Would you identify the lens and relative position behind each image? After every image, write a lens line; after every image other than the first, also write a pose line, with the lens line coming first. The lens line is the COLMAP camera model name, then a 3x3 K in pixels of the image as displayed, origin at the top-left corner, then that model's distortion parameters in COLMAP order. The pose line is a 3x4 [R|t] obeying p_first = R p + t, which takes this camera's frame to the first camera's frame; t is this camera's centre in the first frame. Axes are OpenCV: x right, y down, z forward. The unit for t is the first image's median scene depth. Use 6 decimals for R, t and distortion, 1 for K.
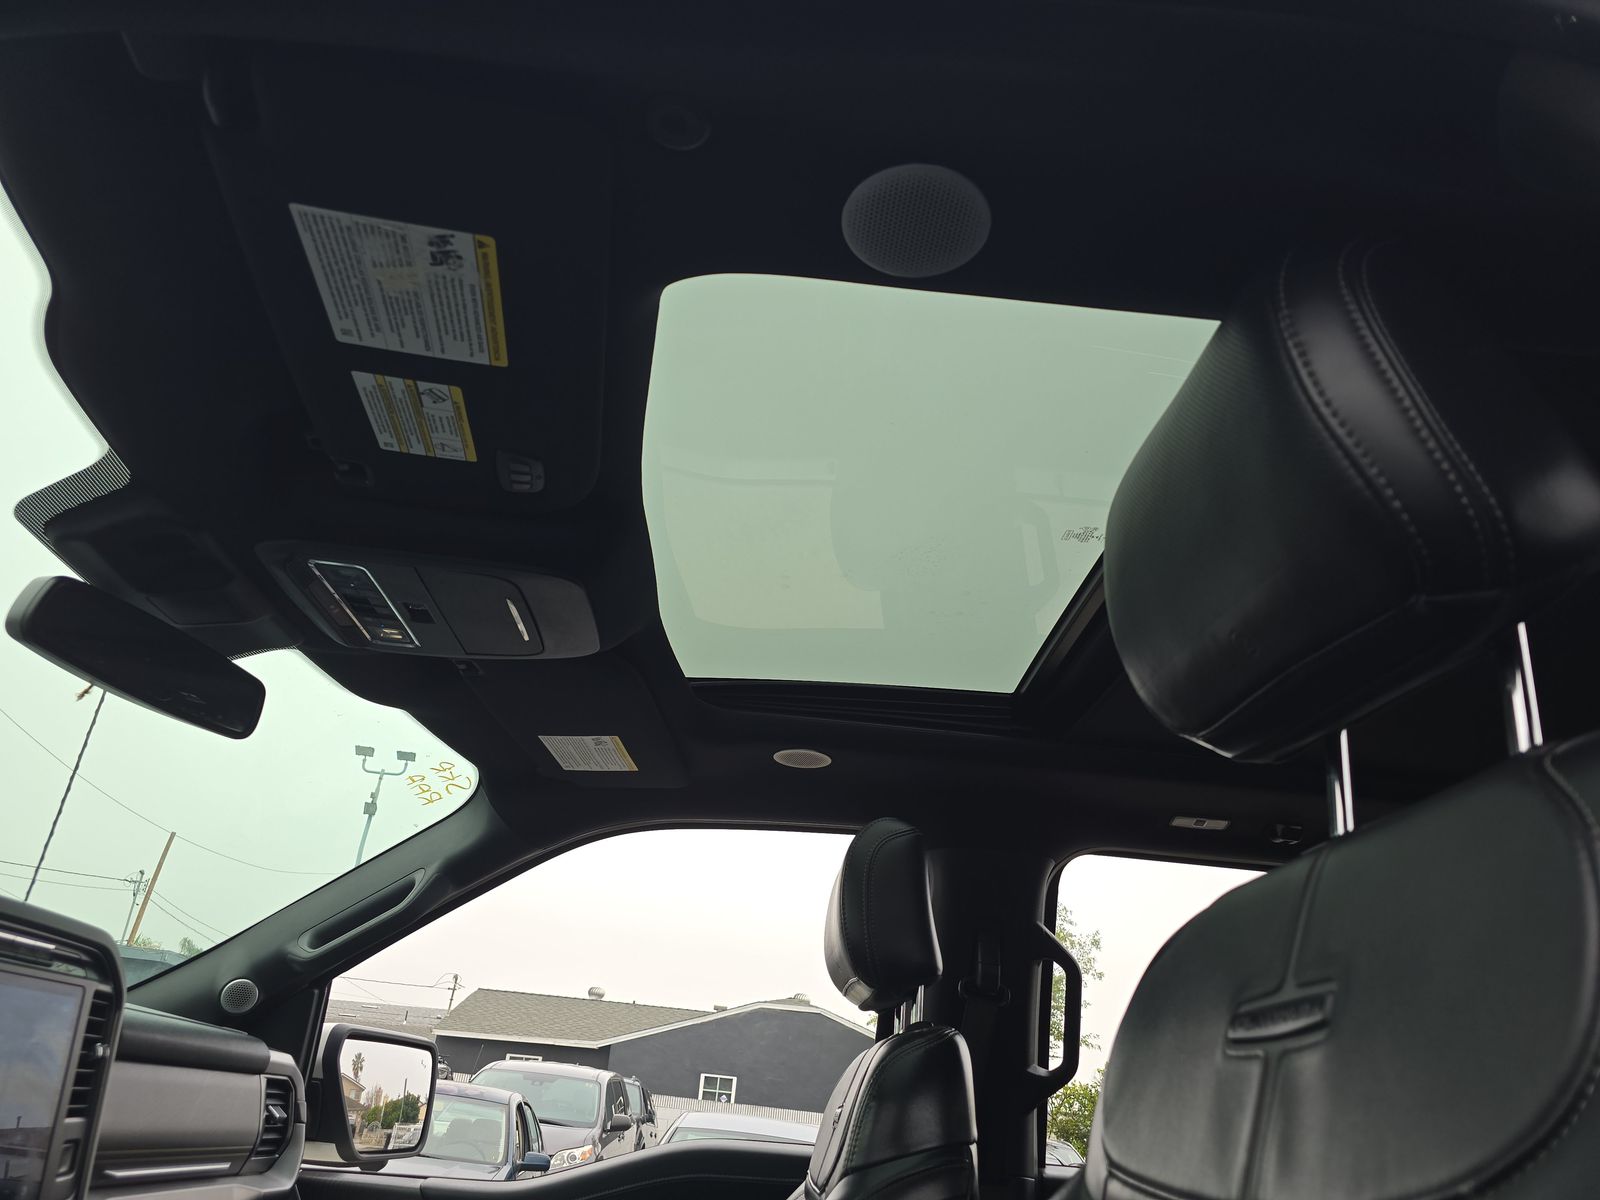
lens RADIAL K [[1082.2, 0, 824.2], [0, 1082.2, 605.9], [0, 0, 1]] dist [0.002387, -0.007309]
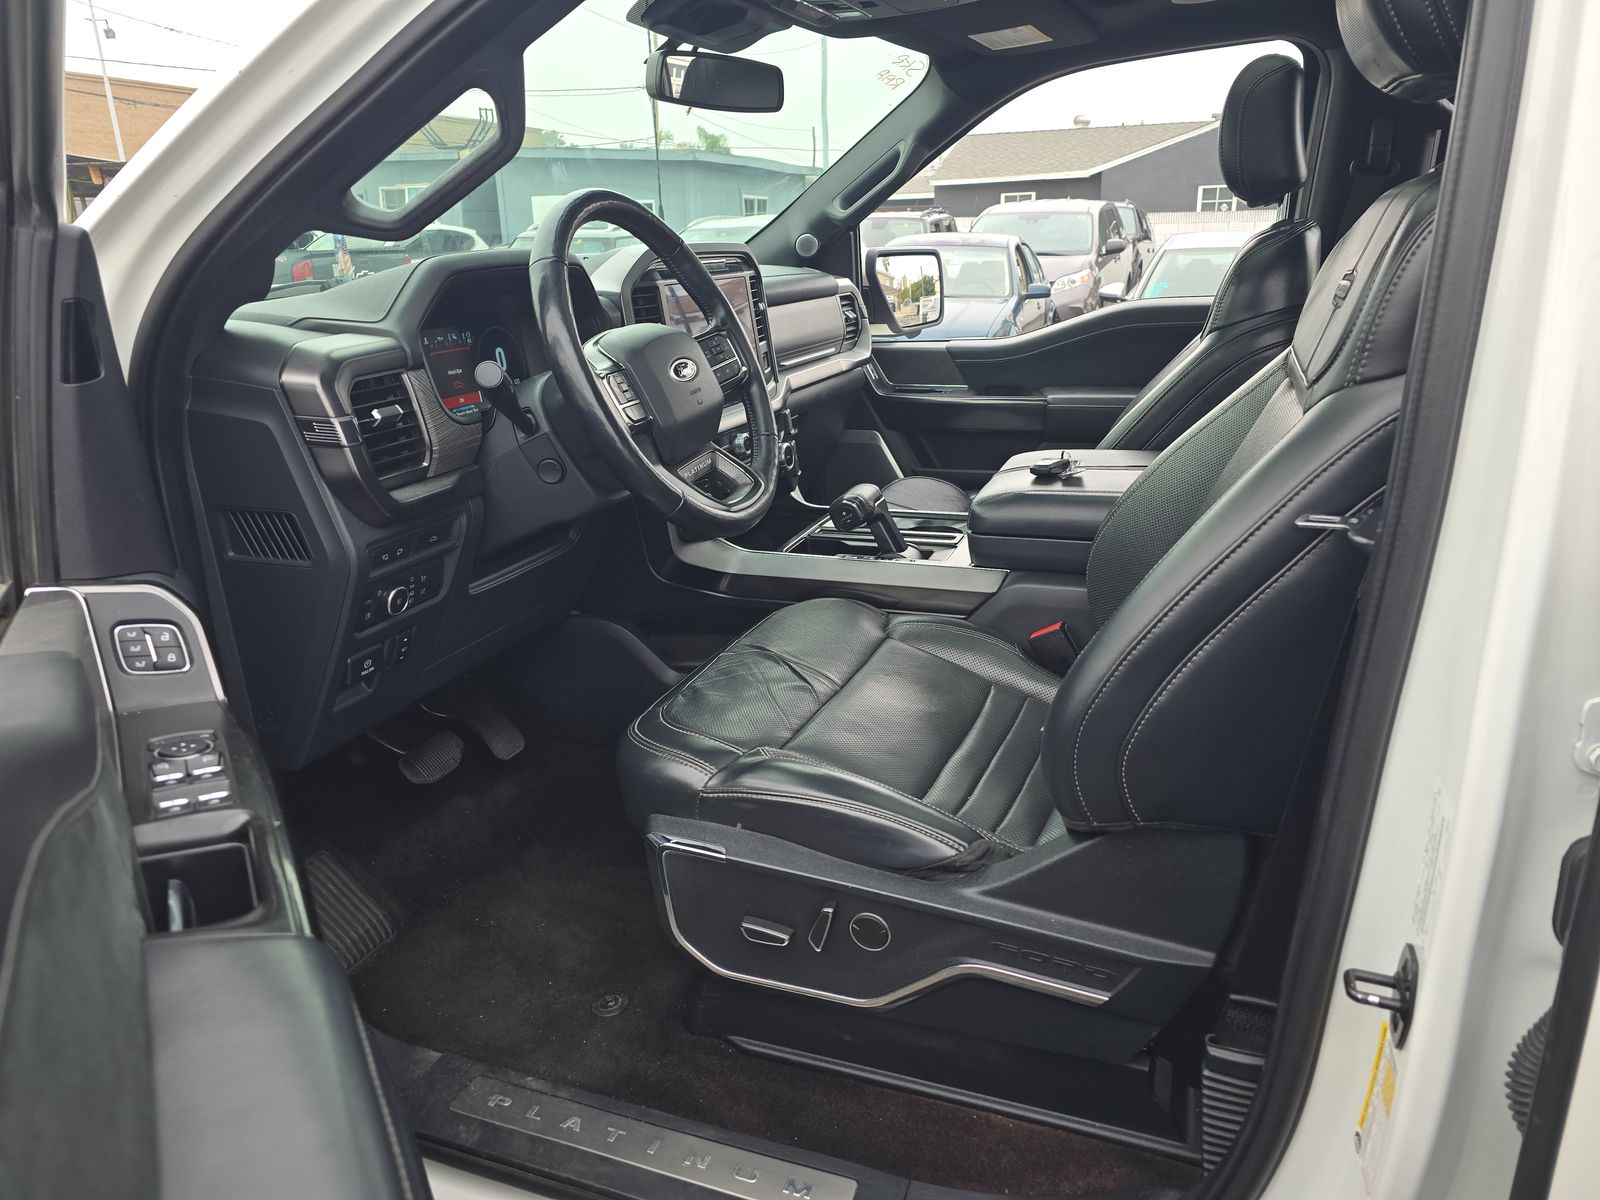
lens RADIAL K [[1093.6, 0, 757.7], [0, 1093.6, 604.7], [0, 0, 1]] dist [0.004970, -0.000167]
pose [[0.881868, 0.040632, -0.469743, 0.102965], [0.296322, 0.727179, 0.619197, -0.179327], [0.366746, -0.685245, 0.629235, -0.247882]]
